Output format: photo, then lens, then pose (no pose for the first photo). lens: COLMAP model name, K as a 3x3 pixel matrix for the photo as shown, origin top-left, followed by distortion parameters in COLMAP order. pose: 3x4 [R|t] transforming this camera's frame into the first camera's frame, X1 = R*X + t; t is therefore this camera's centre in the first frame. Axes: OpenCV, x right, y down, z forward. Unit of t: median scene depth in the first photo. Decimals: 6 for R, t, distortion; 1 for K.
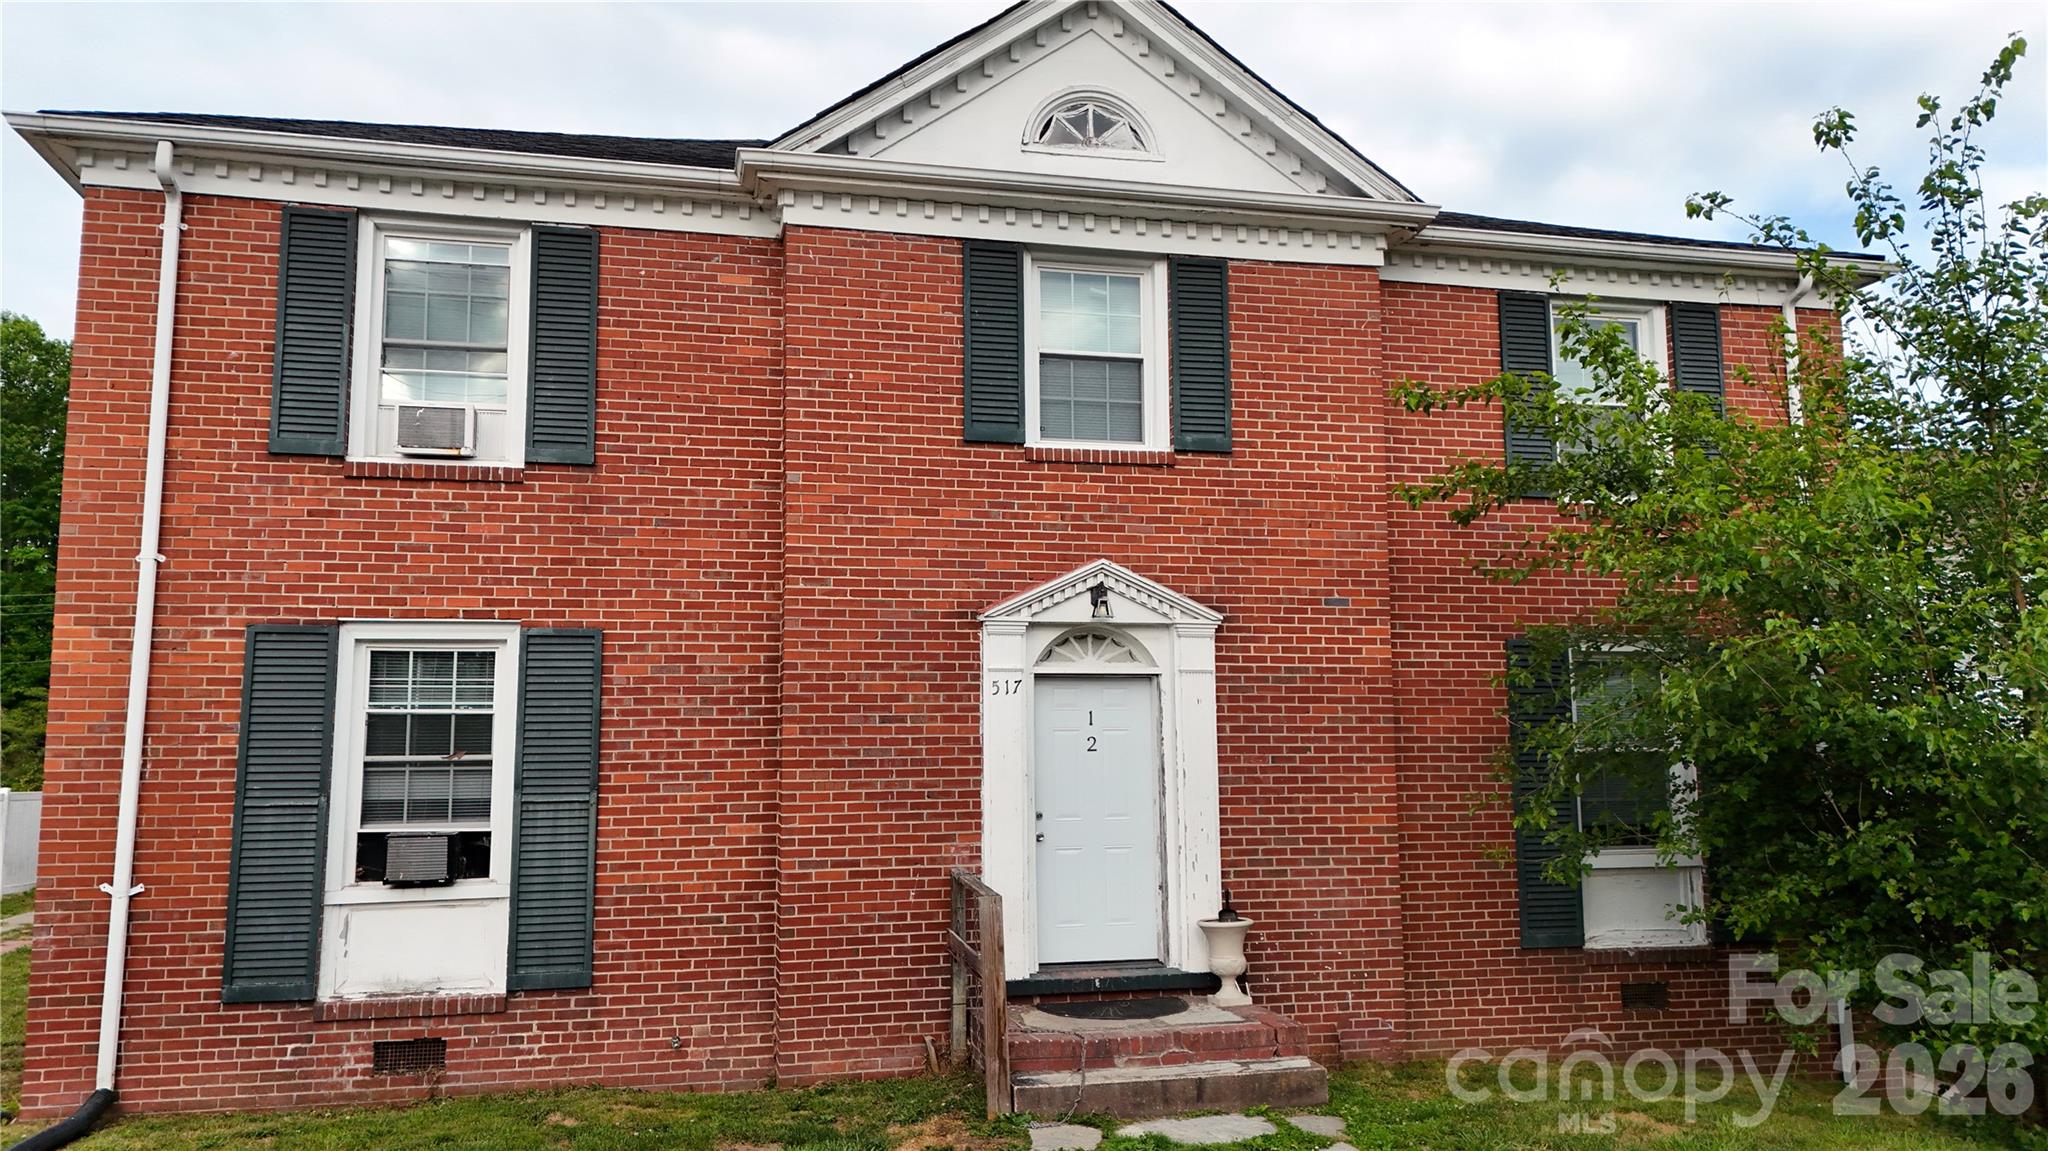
lens RADIAL K [[1489.6, 0, 1024.0], [0, 1489.6, 575.5], [0, 0, 1]] dist [0.056325, -0.041054]
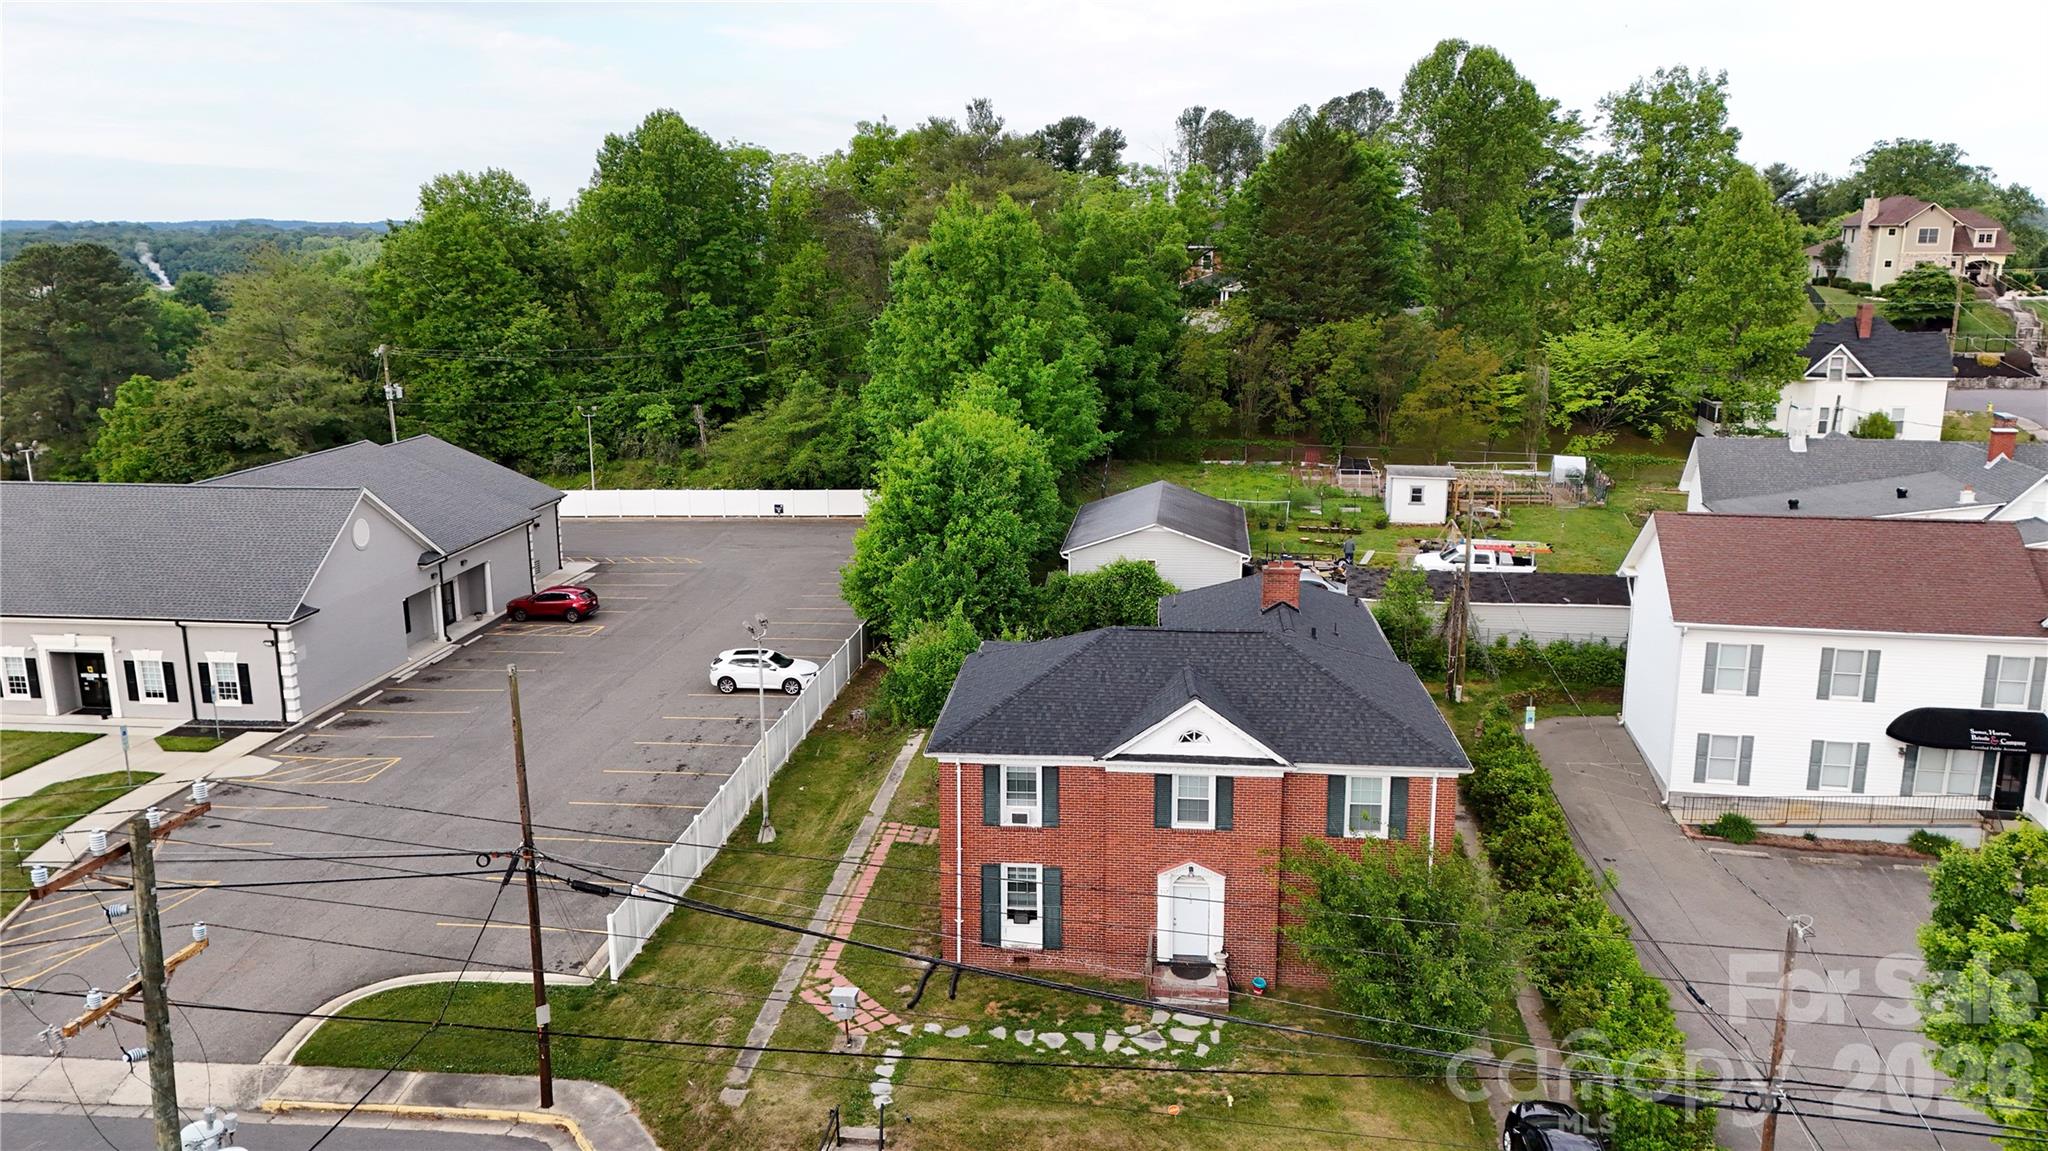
lens RADIAL K [[1480.9, 0, 1035.2], [0, 1480.9, 572.6], [0, 0, 1]] dist [0.082741, -0.089136]
pose [[0.953324, 0.074402, -0.292641, 0.736227], [0.031331, 0.939562, 0.340943, -2.028828], [0.300321, -0.334198, 0.893375, -2.252365]]
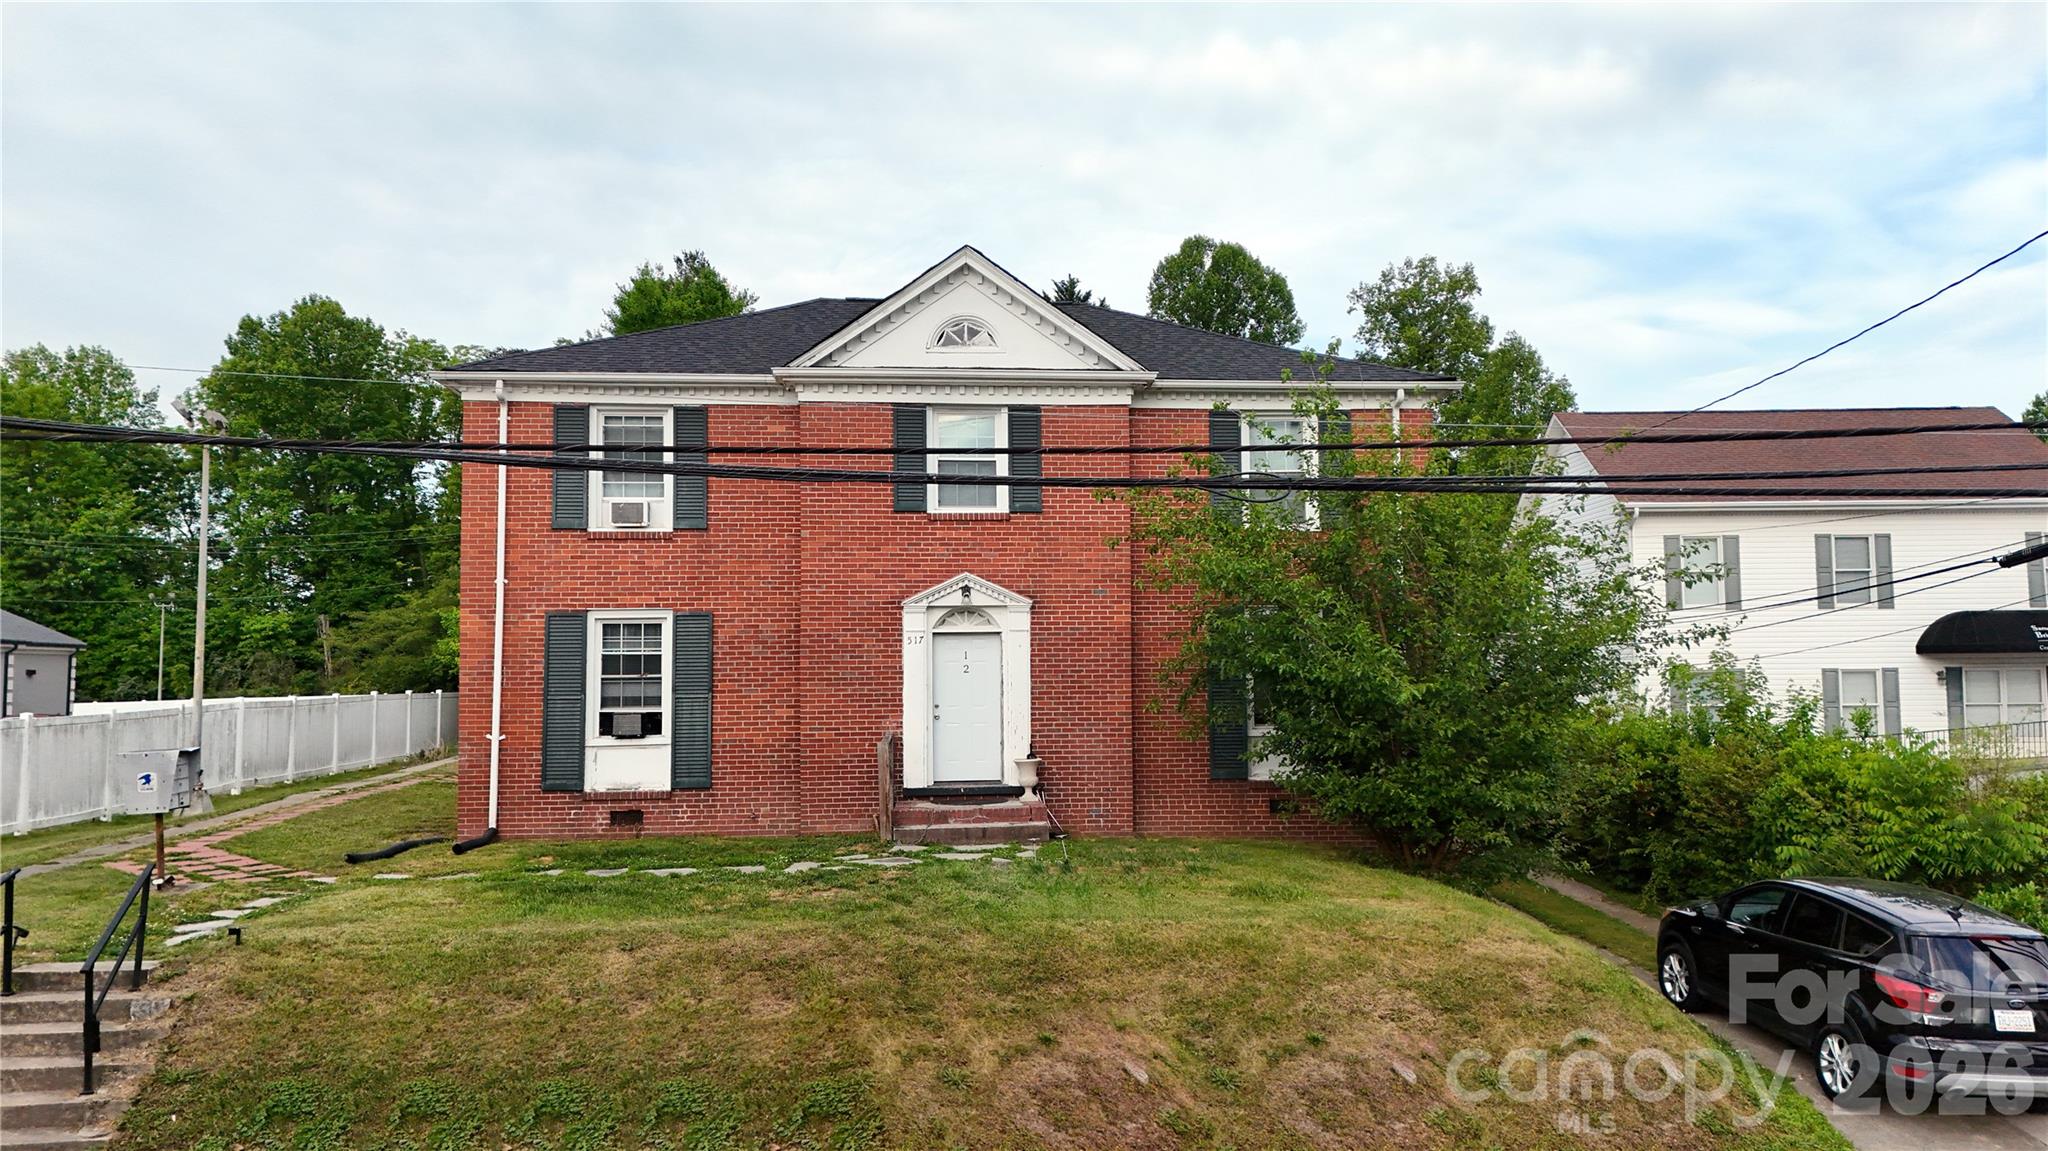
lens RADIAL K [[1480.9, 0, 1035.2], [0, 1480.9, 572.6], [0, 0, 1]] dist [0.082741, -0.089136]
pose [[0.990612, -0.009410, -0.136377, 0.415197], [0.017378, 0.998202, 0.057360, -0.122788], [0.135592, -0.059191, 0.988995, -0.898226]]
